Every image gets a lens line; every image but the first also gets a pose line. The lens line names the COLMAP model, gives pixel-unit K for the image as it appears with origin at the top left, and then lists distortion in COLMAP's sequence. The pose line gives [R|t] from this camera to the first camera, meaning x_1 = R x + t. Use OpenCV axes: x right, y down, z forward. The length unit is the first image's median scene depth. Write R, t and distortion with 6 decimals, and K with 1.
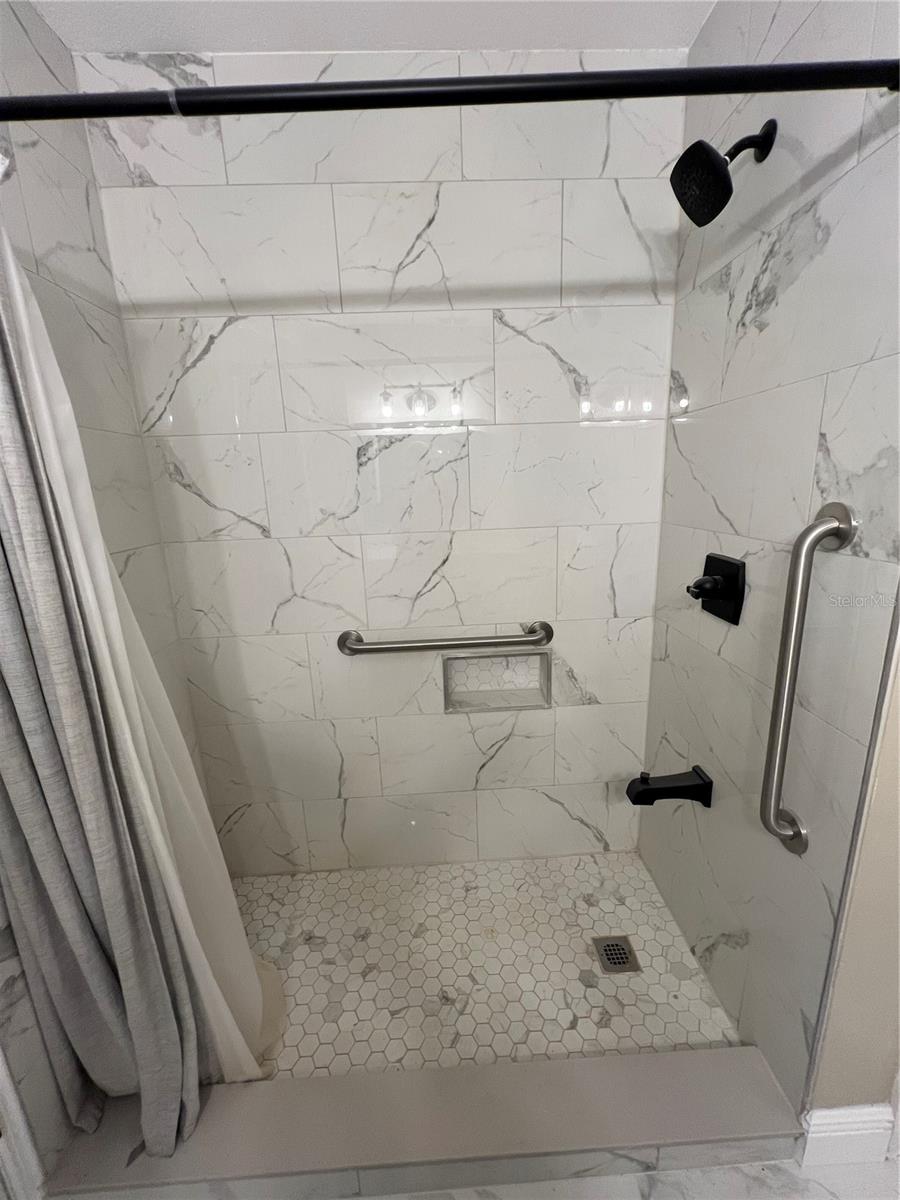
lens RADIAL K [[481.5, 0, 451.8], [0, 481.5, 596.7], [0, 0, 1]] dist [-0.001882, 0.000526]
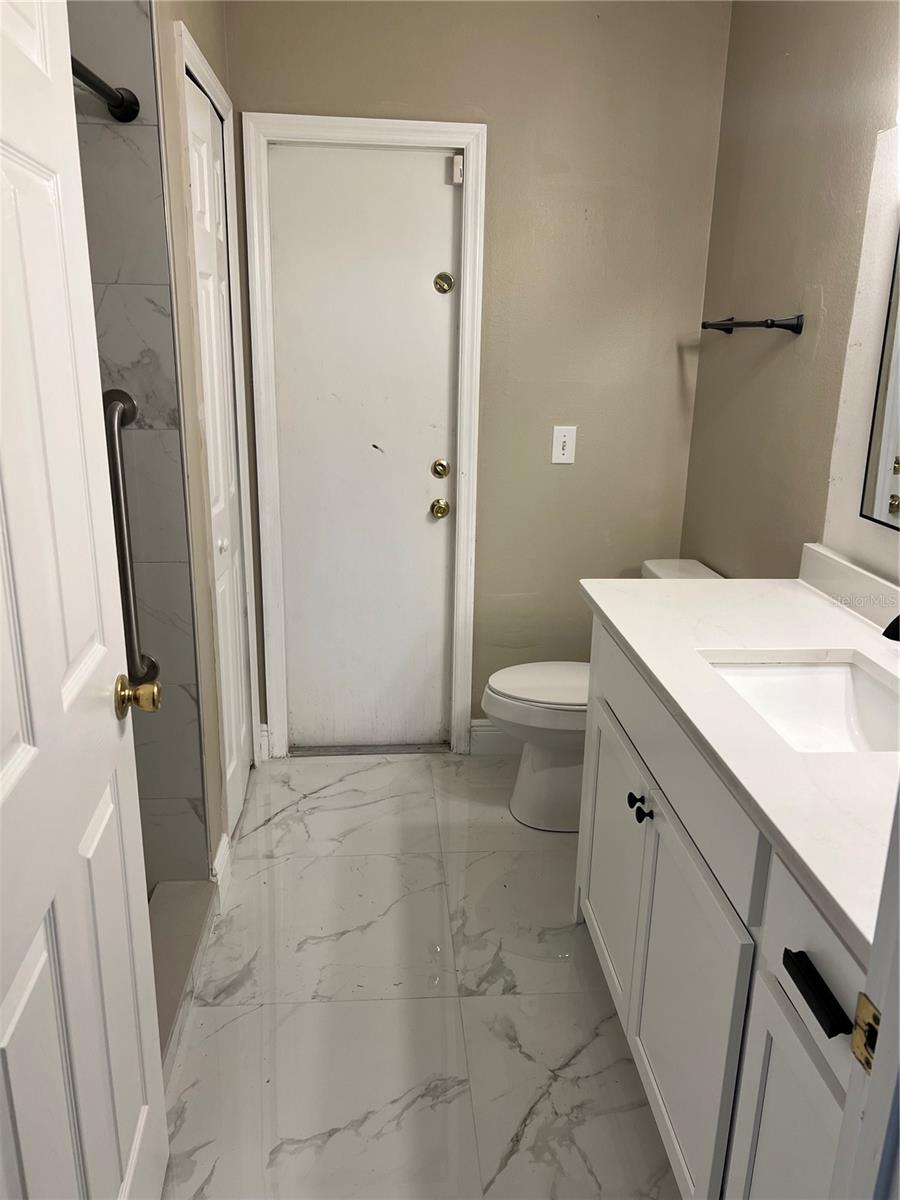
lens RADIAL K [[907.5, 0, 448.7], [0, 907.5, 604.6], [0, 0, 1]] dist [0.048525, -0.056076]
pose [[-0.033666, -0.247331, 0.968346, -1.806741], [0.222548, 0.942714, 0.248521, -0.065755], [-0.974340, 0.223870, 0.023305, 0.216916]]
